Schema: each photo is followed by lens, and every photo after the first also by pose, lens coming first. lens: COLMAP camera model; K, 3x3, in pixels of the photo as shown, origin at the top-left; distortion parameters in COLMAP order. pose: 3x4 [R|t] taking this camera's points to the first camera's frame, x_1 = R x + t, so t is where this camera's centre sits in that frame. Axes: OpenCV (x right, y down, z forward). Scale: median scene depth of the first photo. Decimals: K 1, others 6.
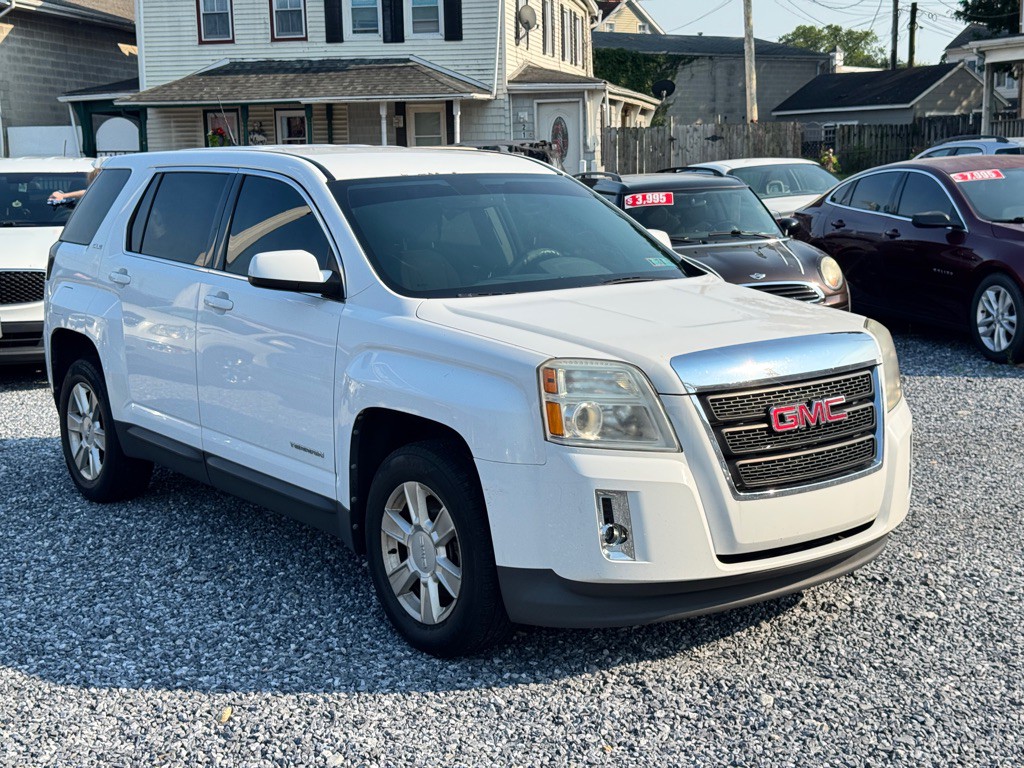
lens RADIAL K [[1352.0, 0, 510.9], [0, 1352.0, 423.5], [0, 0, 1]] dist [0.235414, -0.565128]
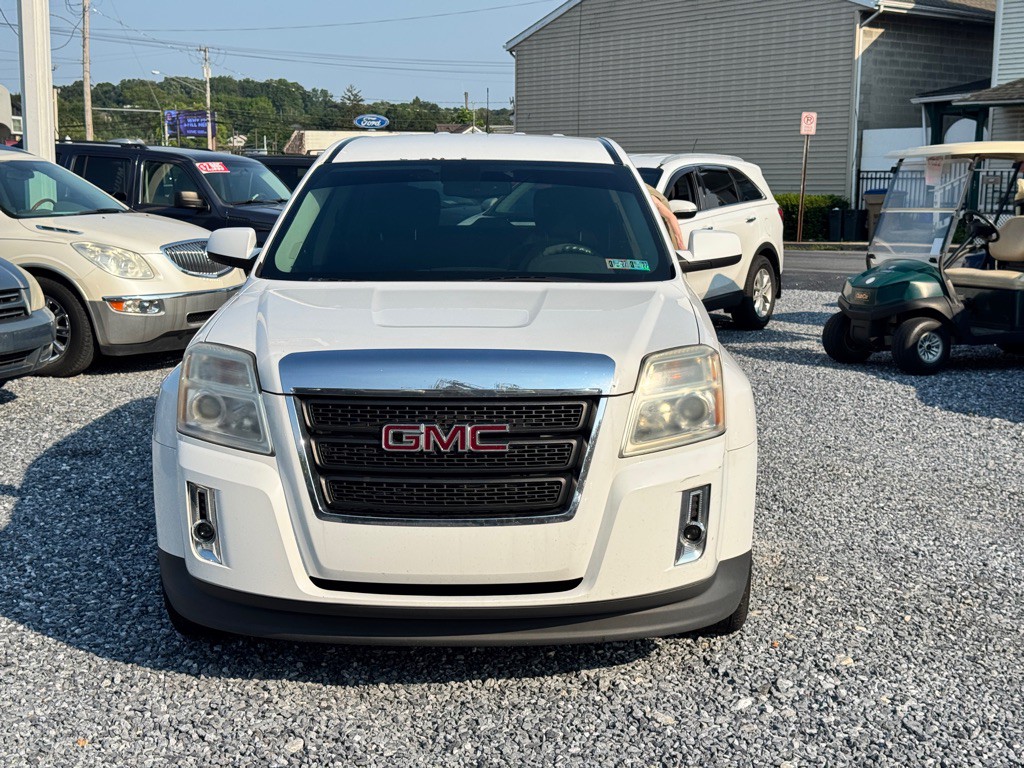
lens RADIAL K [[1352.0, 0, 510.9], [0, 1352.0, 423.5], [0, 0, 1]] dist [0.235414, -0.565128]
pose [[0.778531, 0.132552, -0.613449, 0.093919], [-0.134444, 0.989975, 0.043287, -0.007168], [0.613037, 0.048775, 0.788547, 0.043464]]
